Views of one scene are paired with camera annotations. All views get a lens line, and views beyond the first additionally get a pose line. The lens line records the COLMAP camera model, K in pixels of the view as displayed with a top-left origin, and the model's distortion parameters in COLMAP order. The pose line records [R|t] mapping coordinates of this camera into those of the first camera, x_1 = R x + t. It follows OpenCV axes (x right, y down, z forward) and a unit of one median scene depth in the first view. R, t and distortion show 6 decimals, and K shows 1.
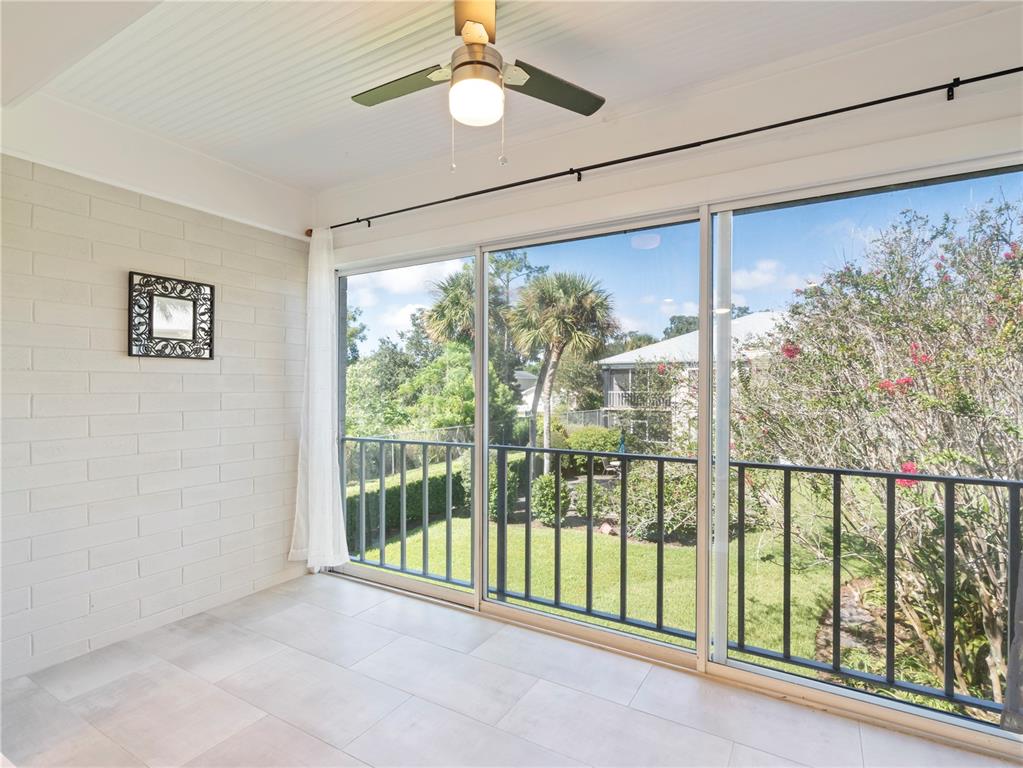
lens RADIAL K [[524.8, 0, 504.3], [0, 524.8, 387.0], [0, 0, 1]] dist [-0.001247, 0.000663]
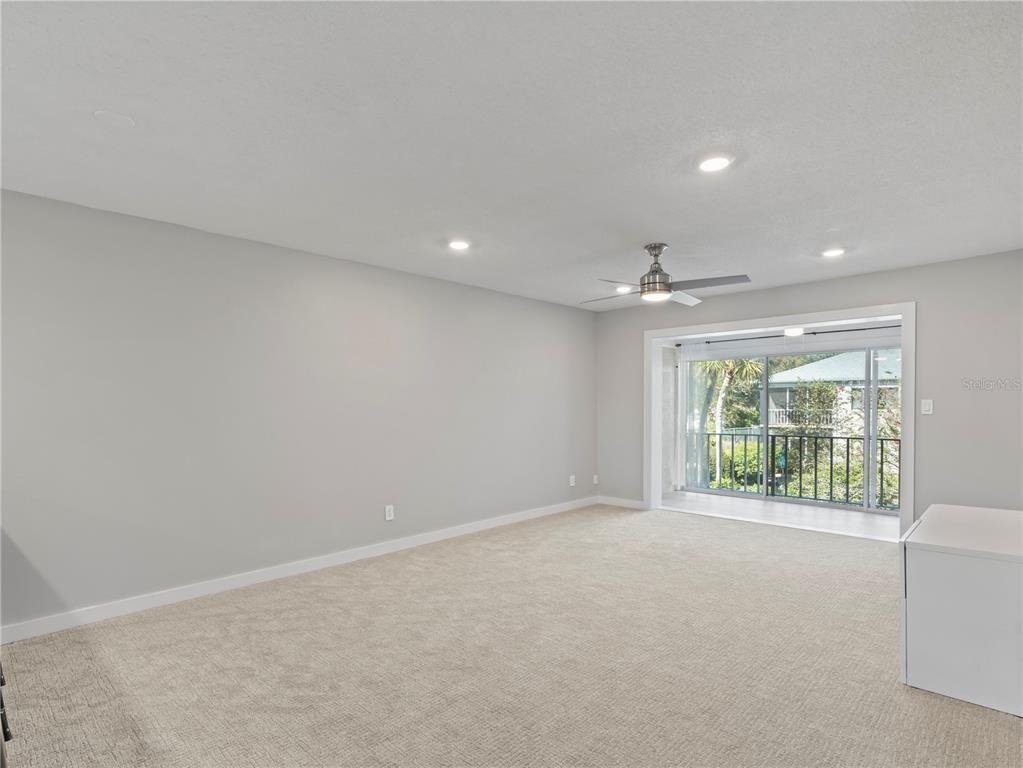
lens RADIAL K [[526.5, 0, 508.3], [0, 526.5, 390.7], [0, 0, 1]] dist [-0.000085, 0.000821]
pose [[0.972184, -0.007968, -0.234084, -0.060870], [0.001969, 0.999664, -0.025851, -0.002834], [0.234211, 0.024671, 0.971873, -0.162938]]
